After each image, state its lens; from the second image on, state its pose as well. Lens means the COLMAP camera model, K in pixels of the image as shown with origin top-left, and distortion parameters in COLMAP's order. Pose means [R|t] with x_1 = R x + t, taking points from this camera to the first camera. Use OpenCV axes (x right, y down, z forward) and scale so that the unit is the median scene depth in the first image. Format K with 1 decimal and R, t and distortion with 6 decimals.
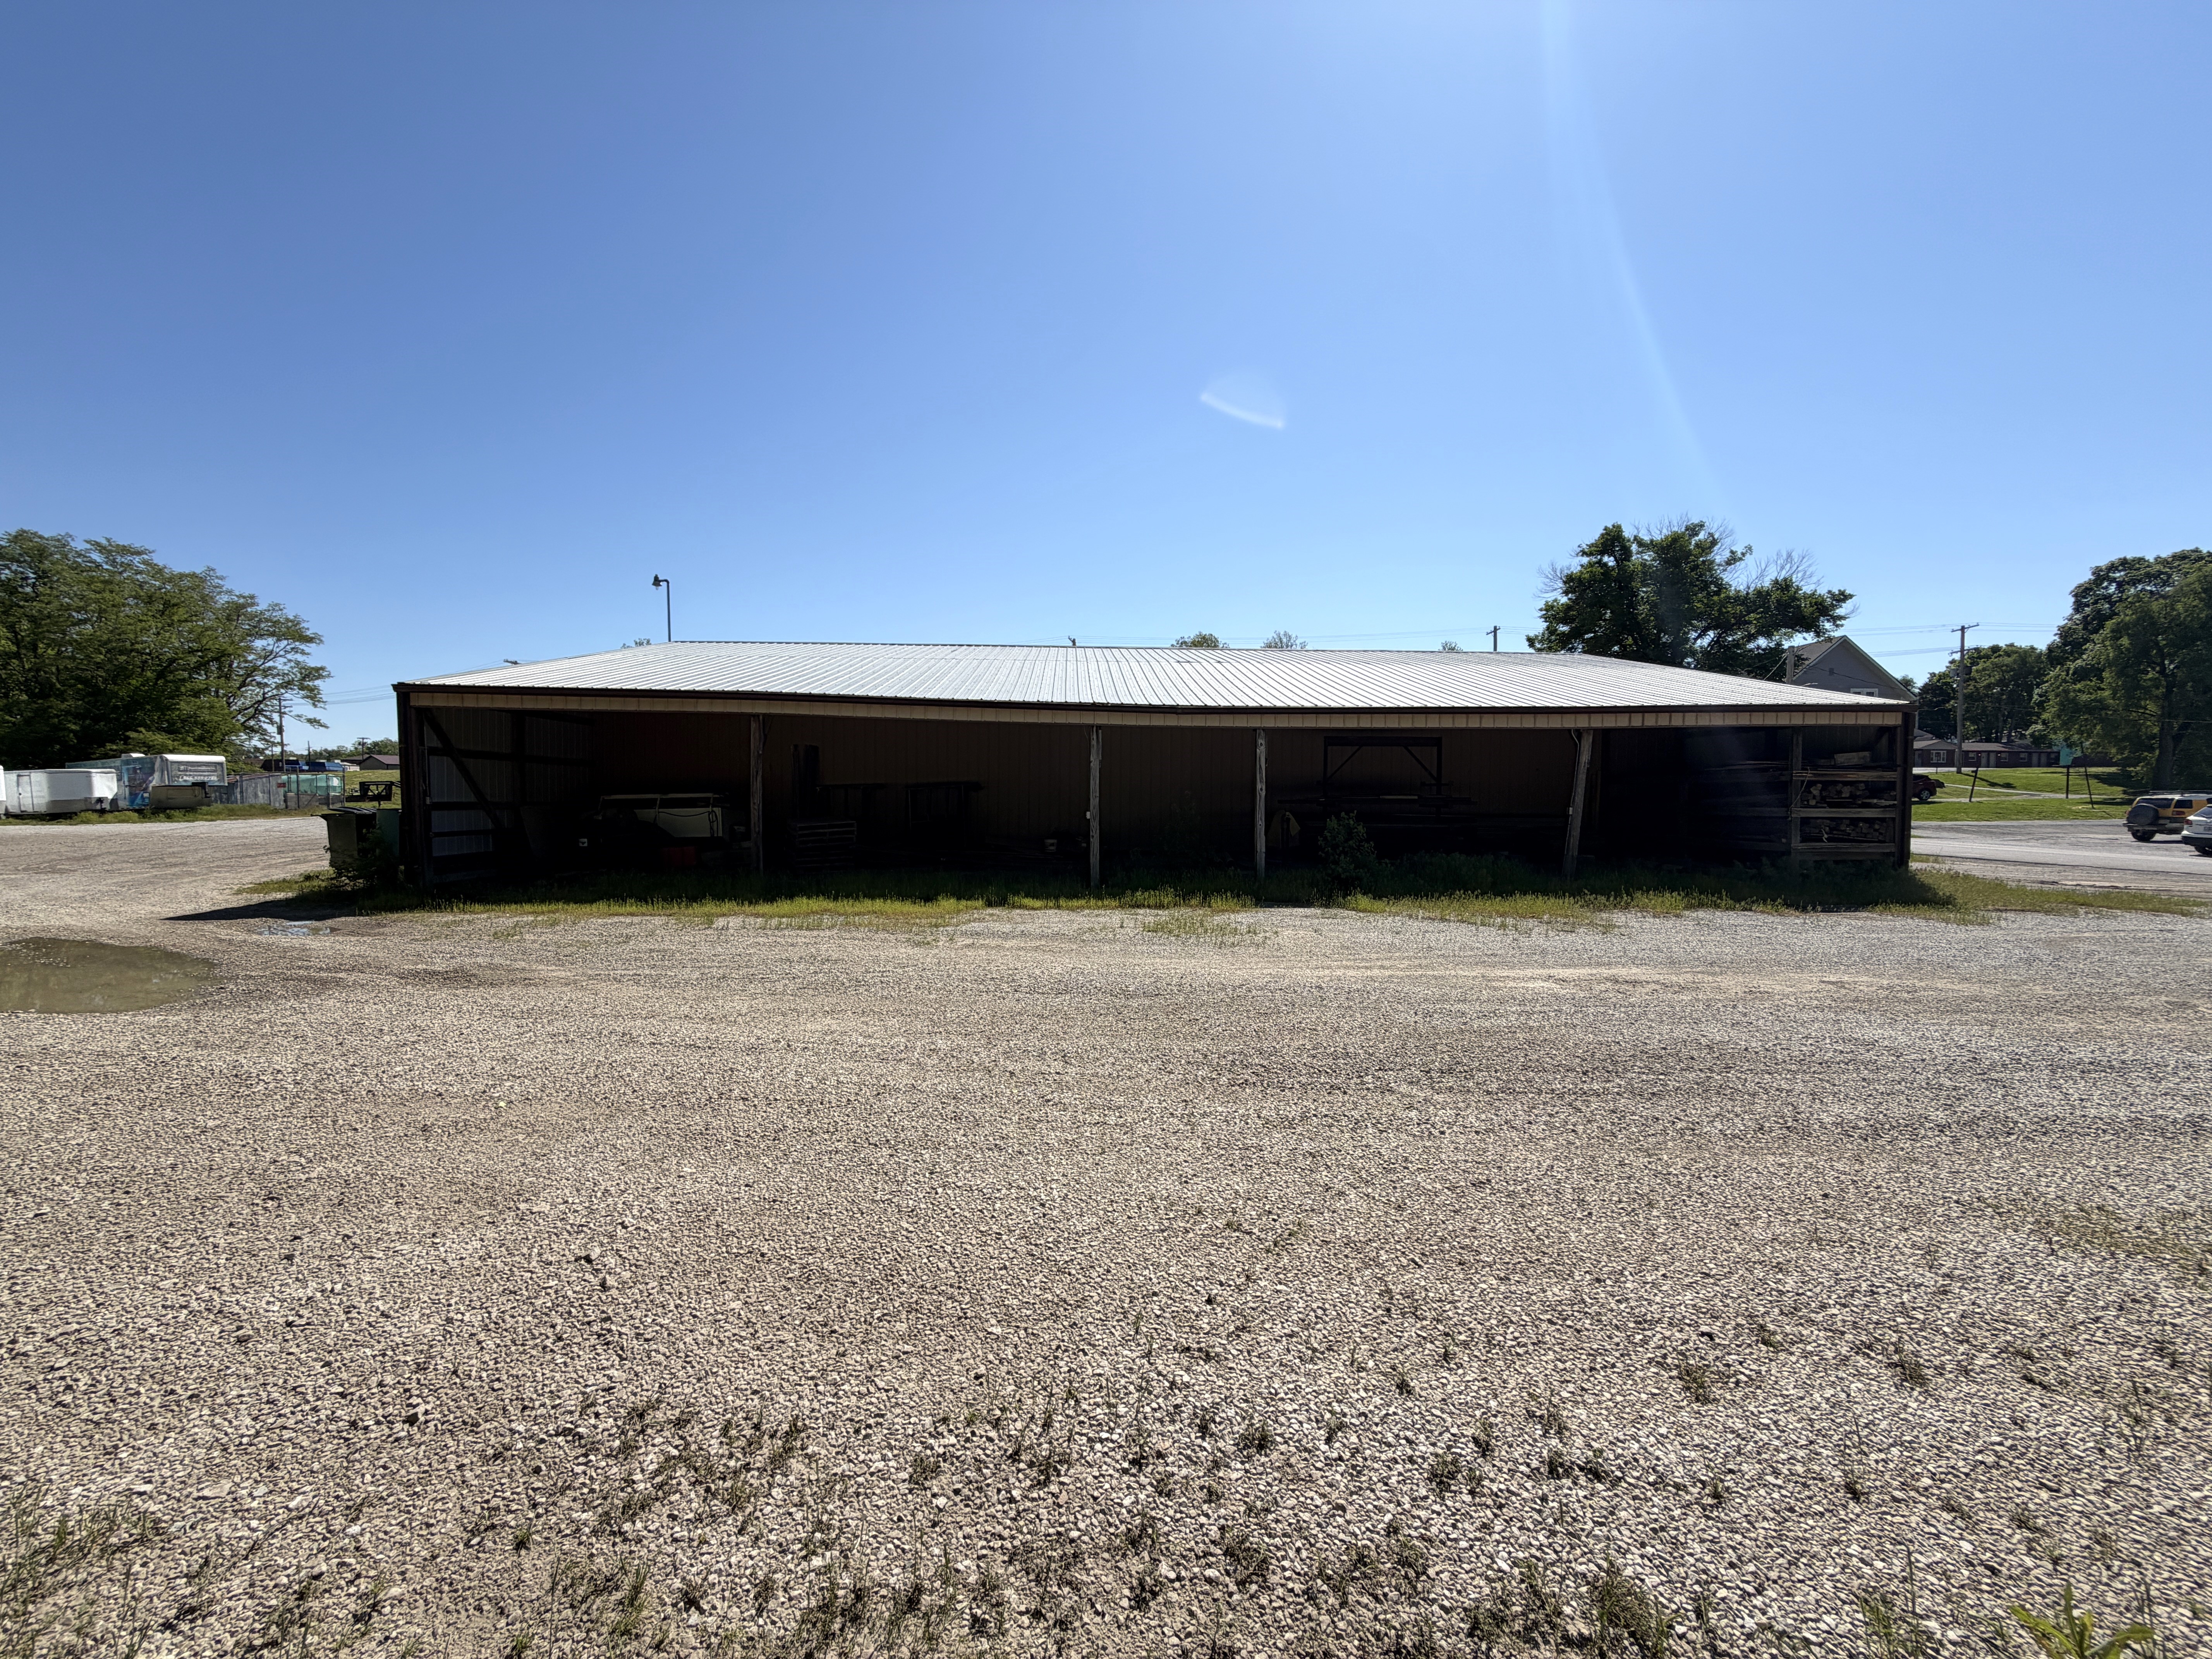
lens RADIAL K [[888.1, 0, 1104.8], [0, 888.1, 825.0], [0, 0, 1]] dist [0.004177, -0.000197]
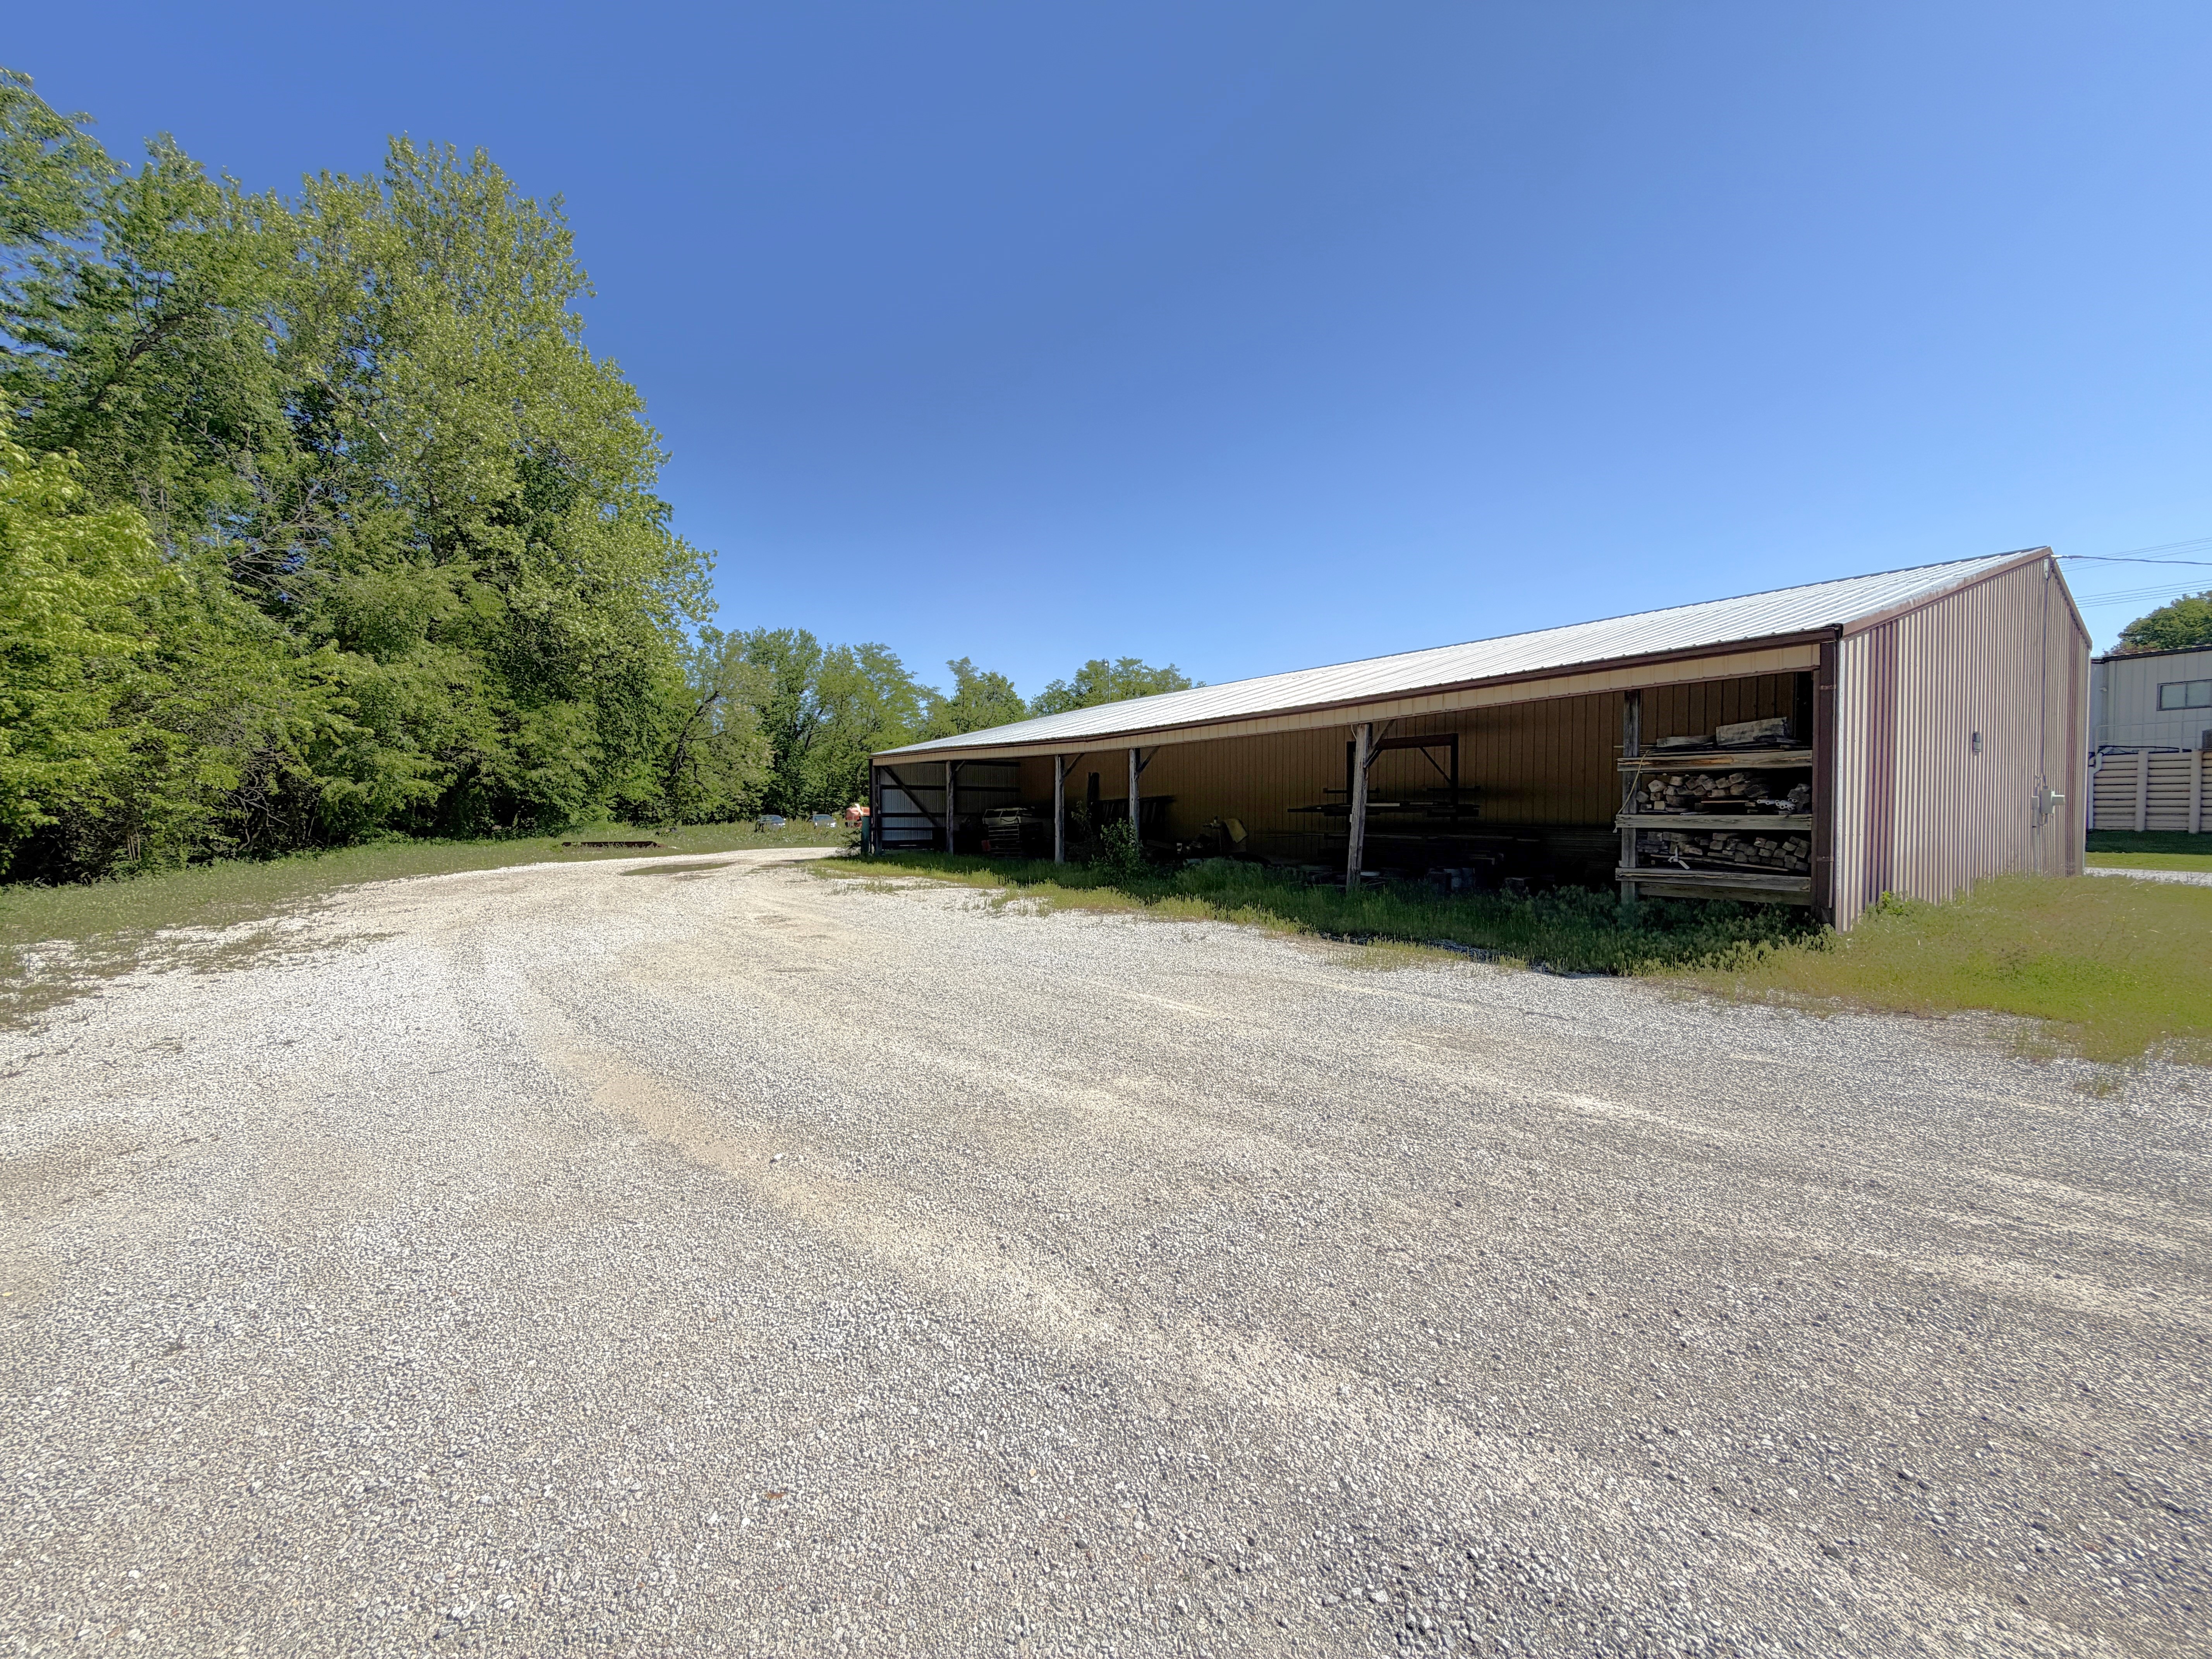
lens RADIAL K [[888.1, 0, 1103.4], [0, 888.1, 828.5], [0, 0, 1]] dist [0.004177, -0.000197]
pose [[0.545448, 0.011001, -0.838072, 1.111404], [-0.022401, 0.999748, -0.001456, 0.001113], [0.837845, 0.019568, 0.545557, 0.315319]]
